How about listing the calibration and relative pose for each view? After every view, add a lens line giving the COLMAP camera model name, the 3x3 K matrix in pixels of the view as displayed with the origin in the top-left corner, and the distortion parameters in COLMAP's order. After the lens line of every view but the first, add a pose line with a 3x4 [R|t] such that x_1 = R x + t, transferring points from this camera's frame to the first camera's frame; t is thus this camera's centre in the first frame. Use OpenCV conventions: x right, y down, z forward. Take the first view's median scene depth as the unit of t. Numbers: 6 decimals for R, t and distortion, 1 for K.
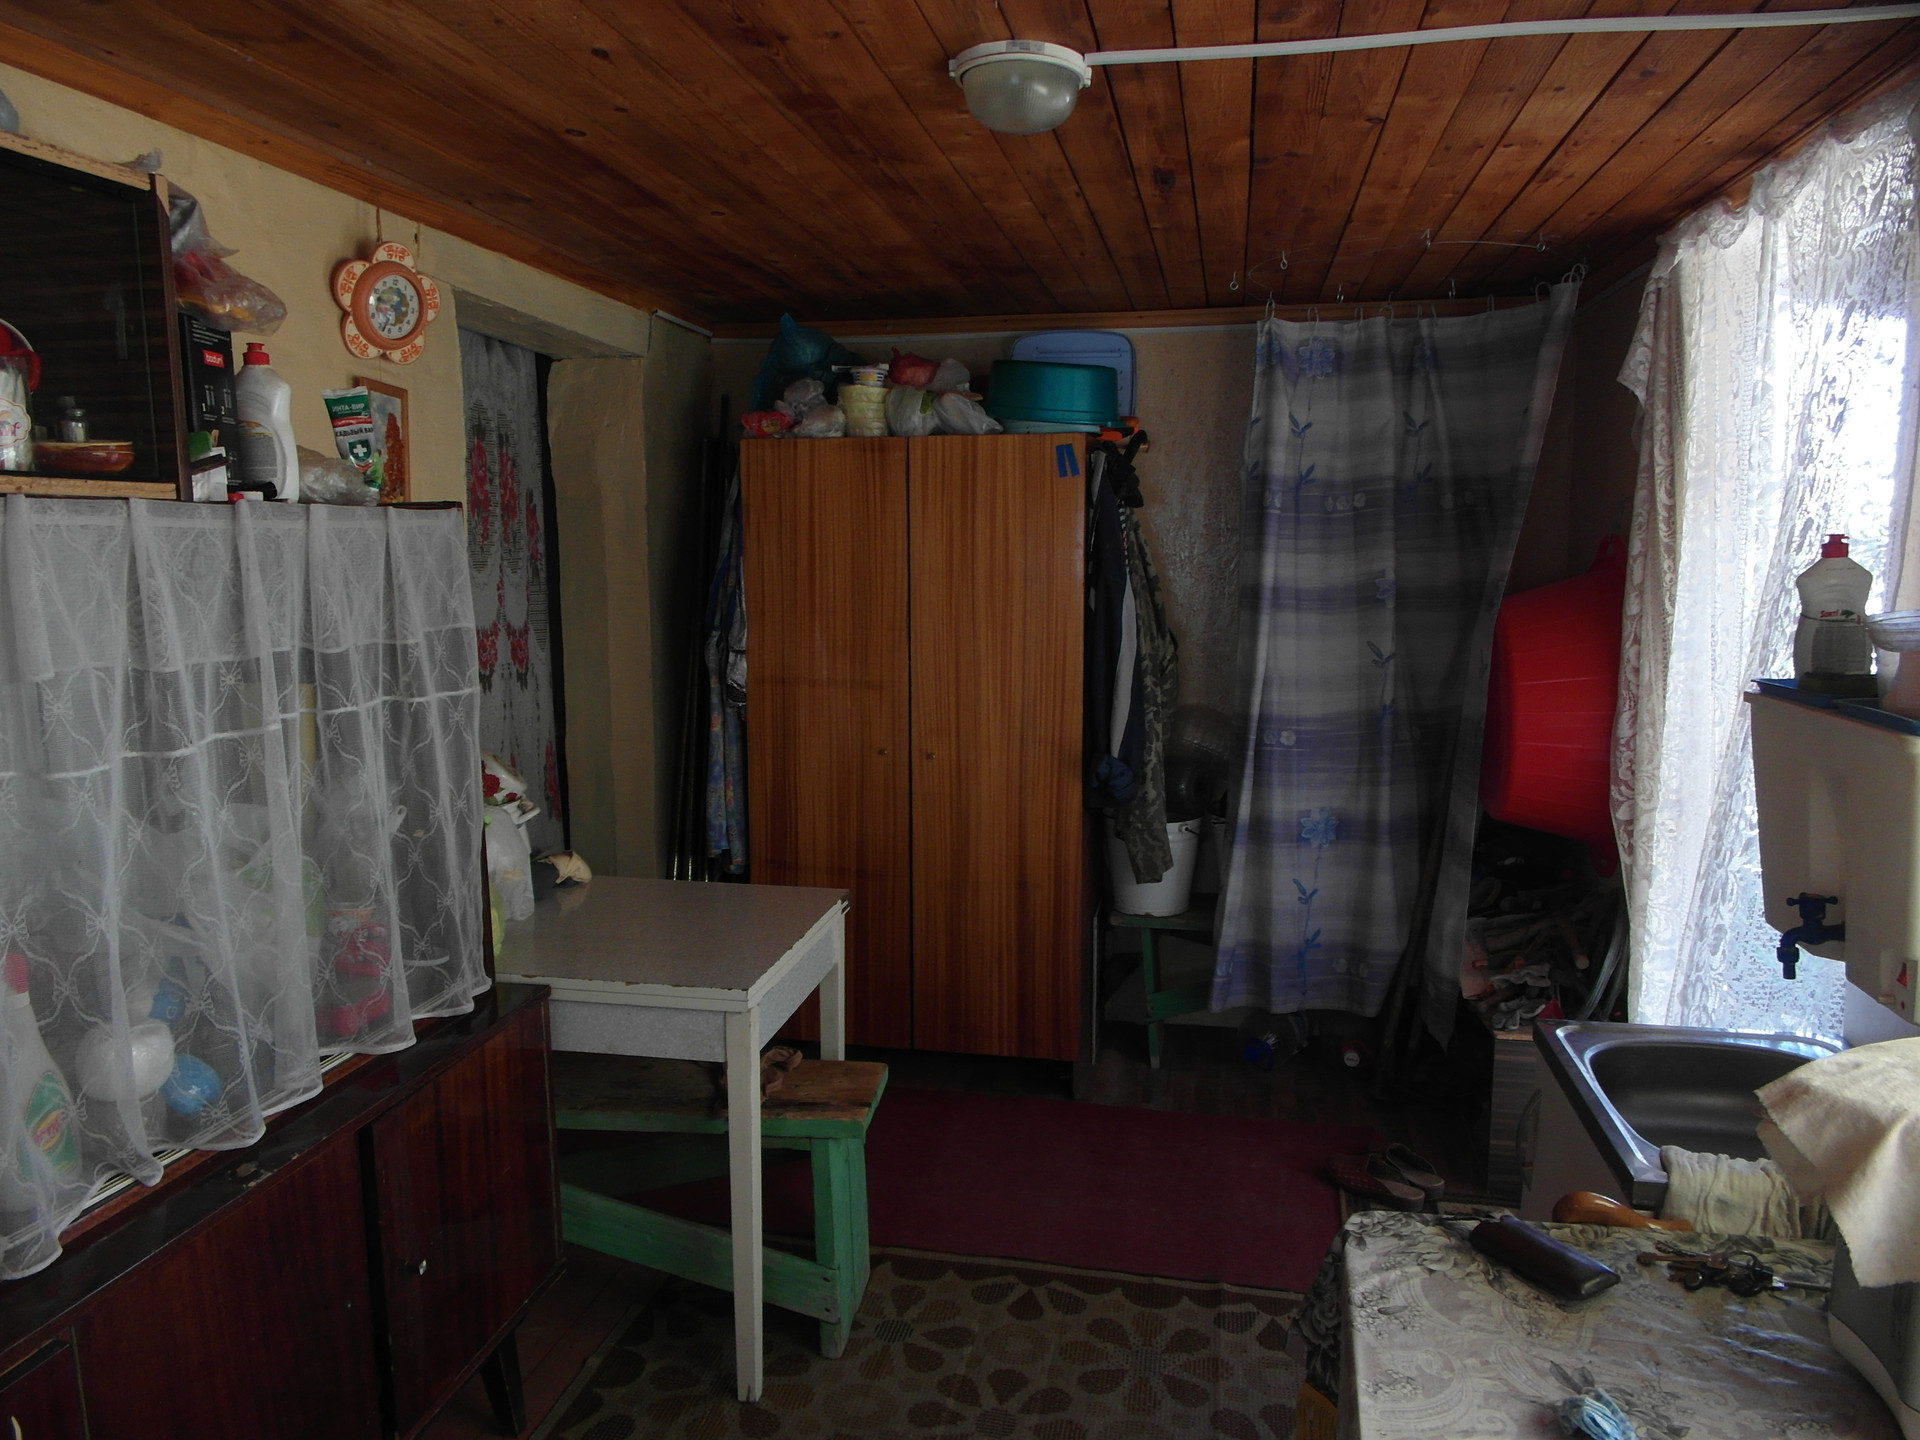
lens RADIAL K [[1330.0, 0, 960.0], [0, 1330.0, 720.0], [0, 0, 1]] dist [-0.007308, -0.003713]
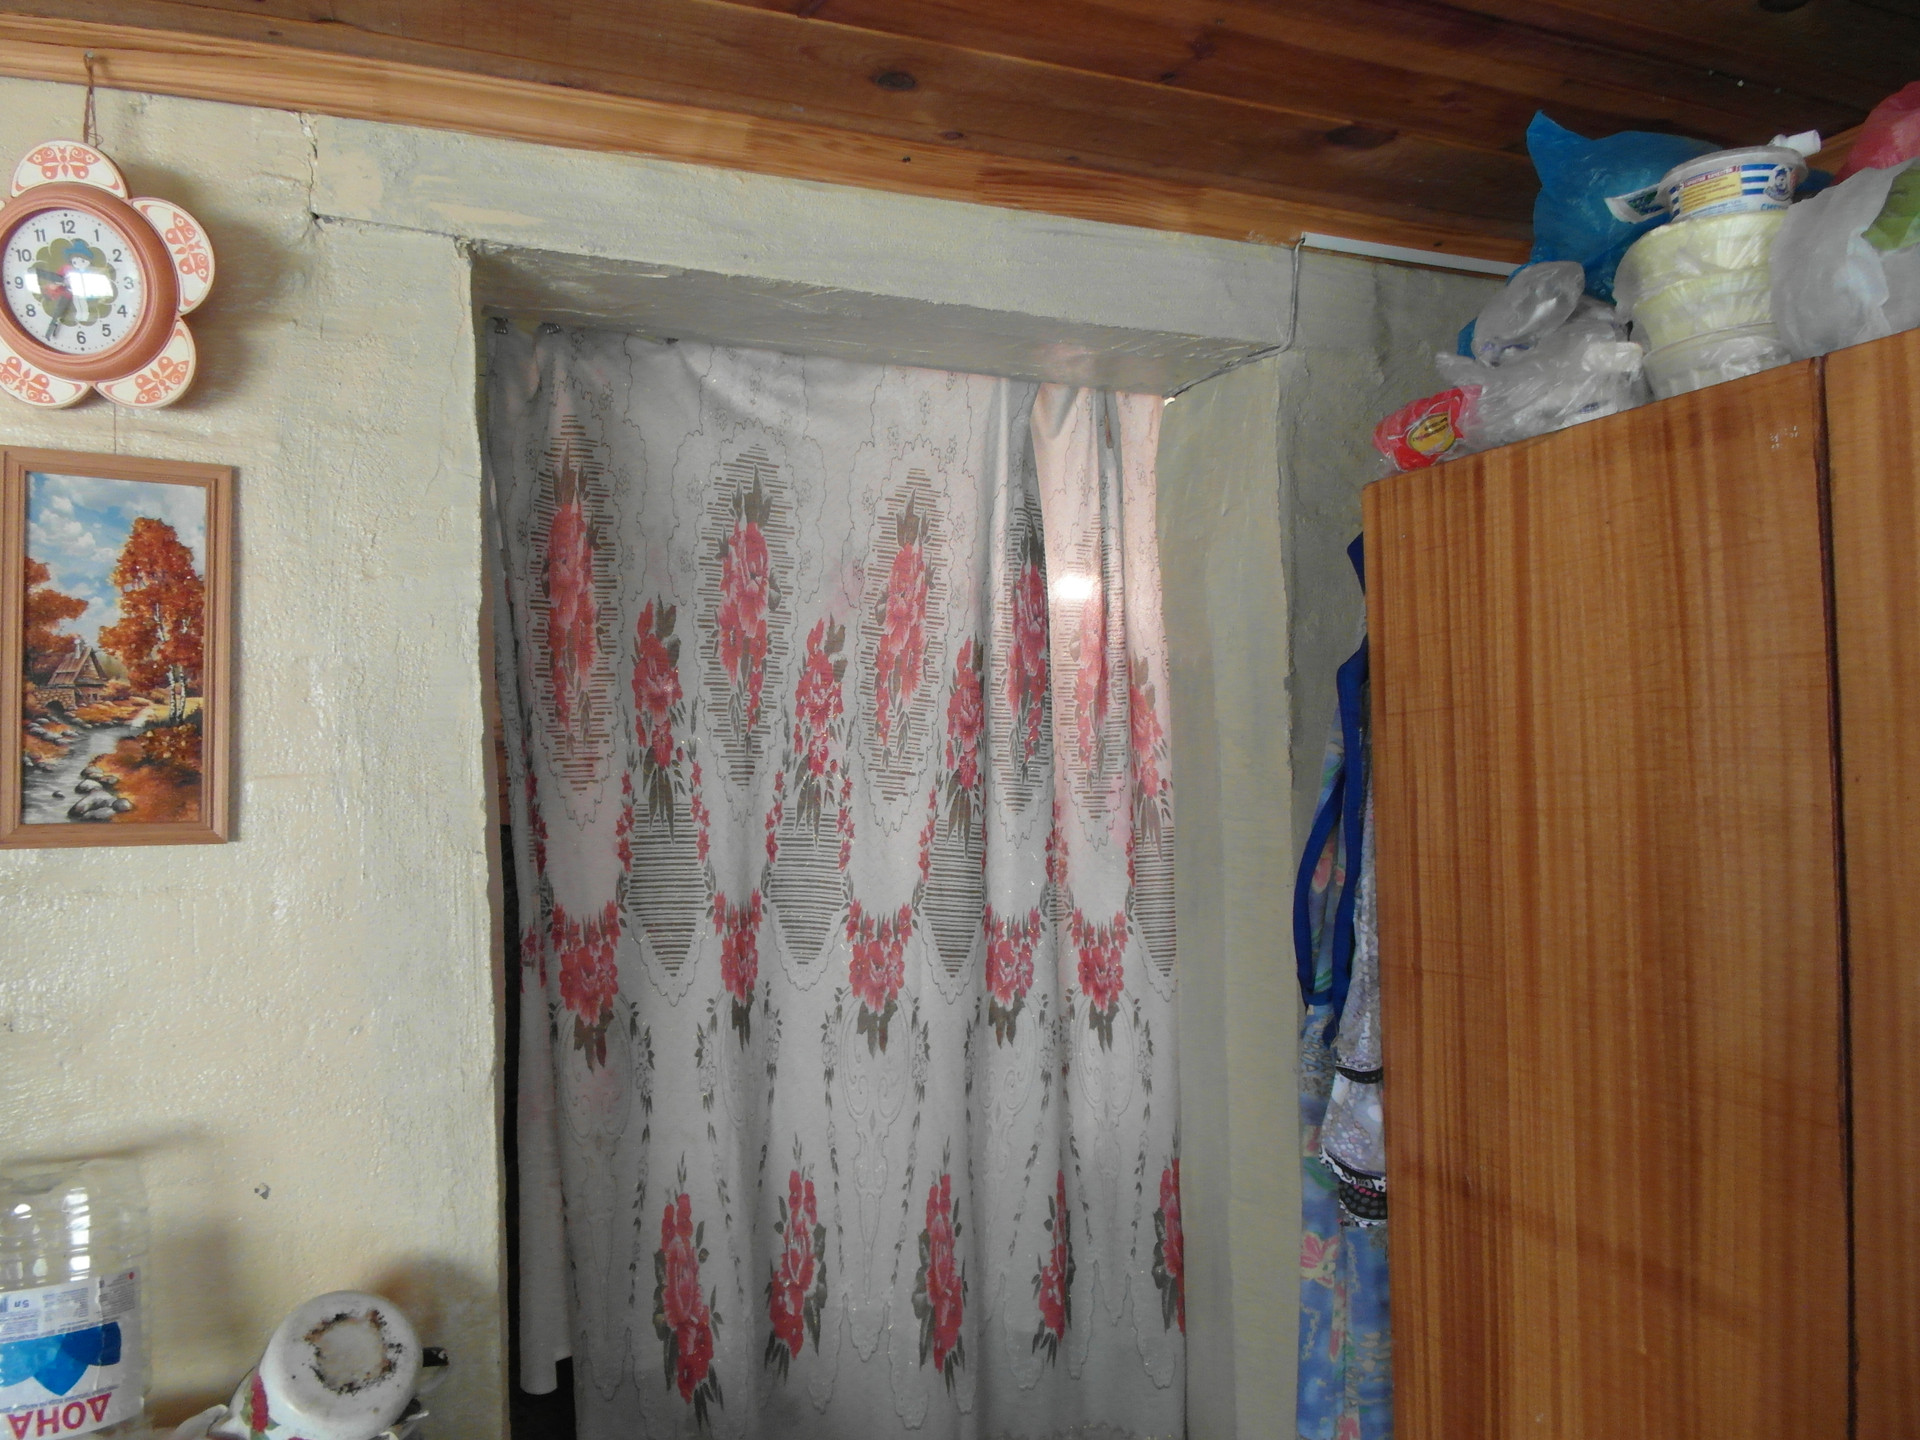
lens RADIAL K [[1330.0, 0, 960.0], [0, 1330.0, 720.0], [0, 0, 1]] dist [-0.007308, -0.003713]
pose [[0.541047, -0.023261, -0.840670, 0.078656], [-0.089823, 0.992301, -0.085266, -0.107613], [0.836181, 0.121645, 0.534793, 0.725722]]
